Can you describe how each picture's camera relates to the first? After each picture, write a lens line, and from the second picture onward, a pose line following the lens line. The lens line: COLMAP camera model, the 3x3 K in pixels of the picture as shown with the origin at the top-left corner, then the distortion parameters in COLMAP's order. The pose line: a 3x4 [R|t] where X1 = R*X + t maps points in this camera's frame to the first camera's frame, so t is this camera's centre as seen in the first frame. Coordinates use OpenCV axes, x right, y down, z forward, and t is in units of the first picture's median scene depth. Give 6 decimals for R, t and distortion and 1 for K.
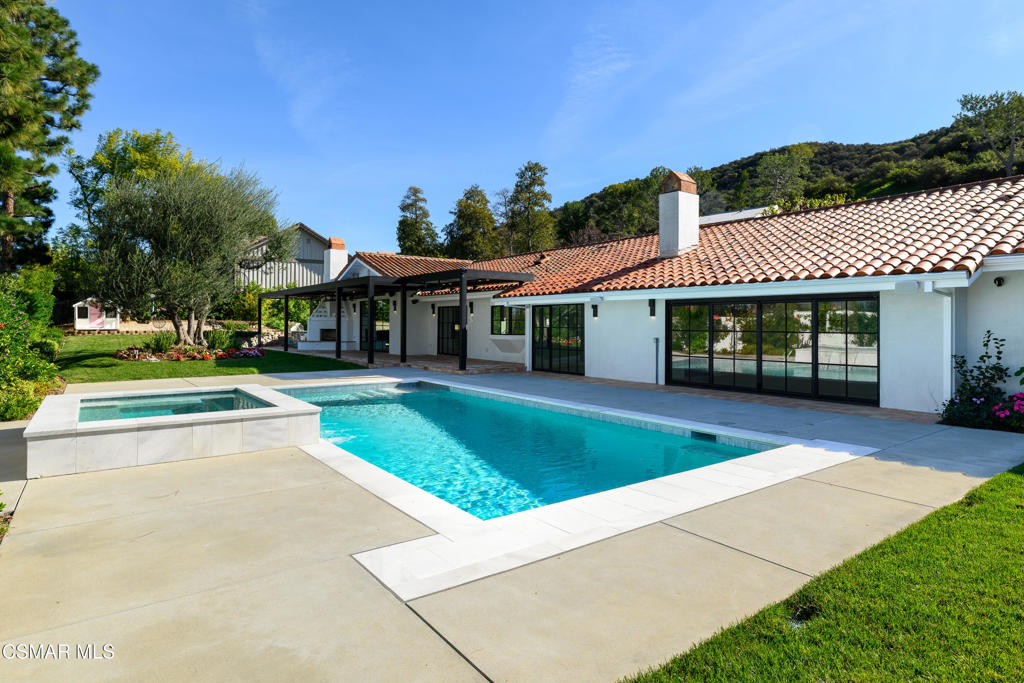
lens RADIAL K [[557.9, 0, 515.6], [0, 557.9, 338.8], [0, 0, 1]] dist [-0.015282, 0.000479]
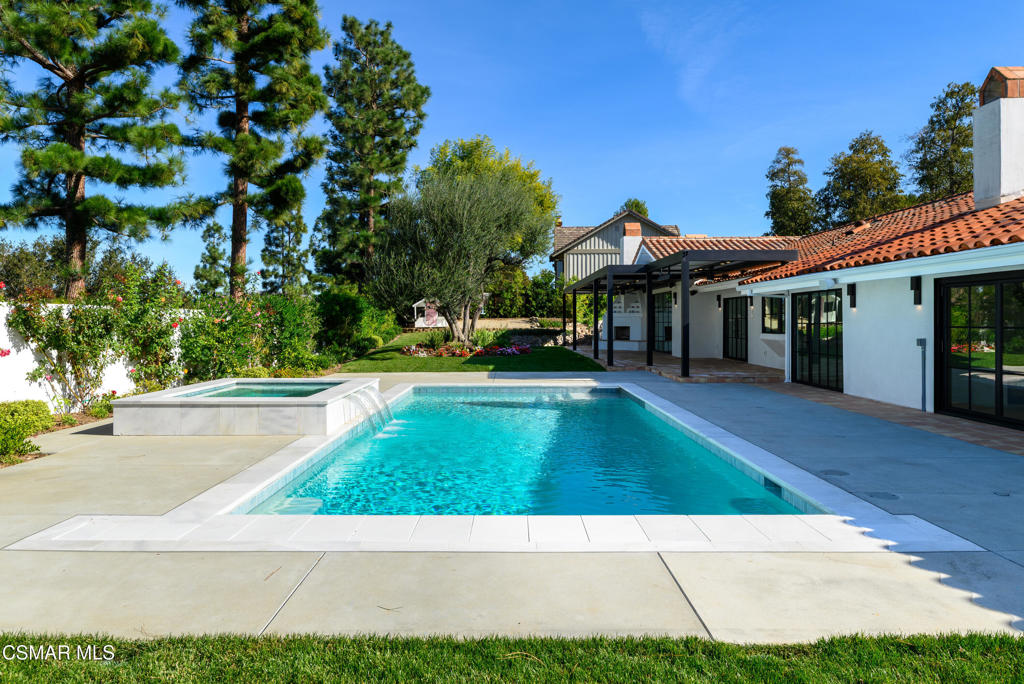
lens RADIAL K [[657.4, 0, 507.1], [0, 657.4, 331.4], [0, 0, 1]] dist [-0.006709, 0.002636]
pose [[0.799300, 0.003051, -0.600924, 0.158537], [-0.010156, 0.999913, -0.008433, 0.000822], [0.600846, 0.012844, 0.799261, 0.055940]]
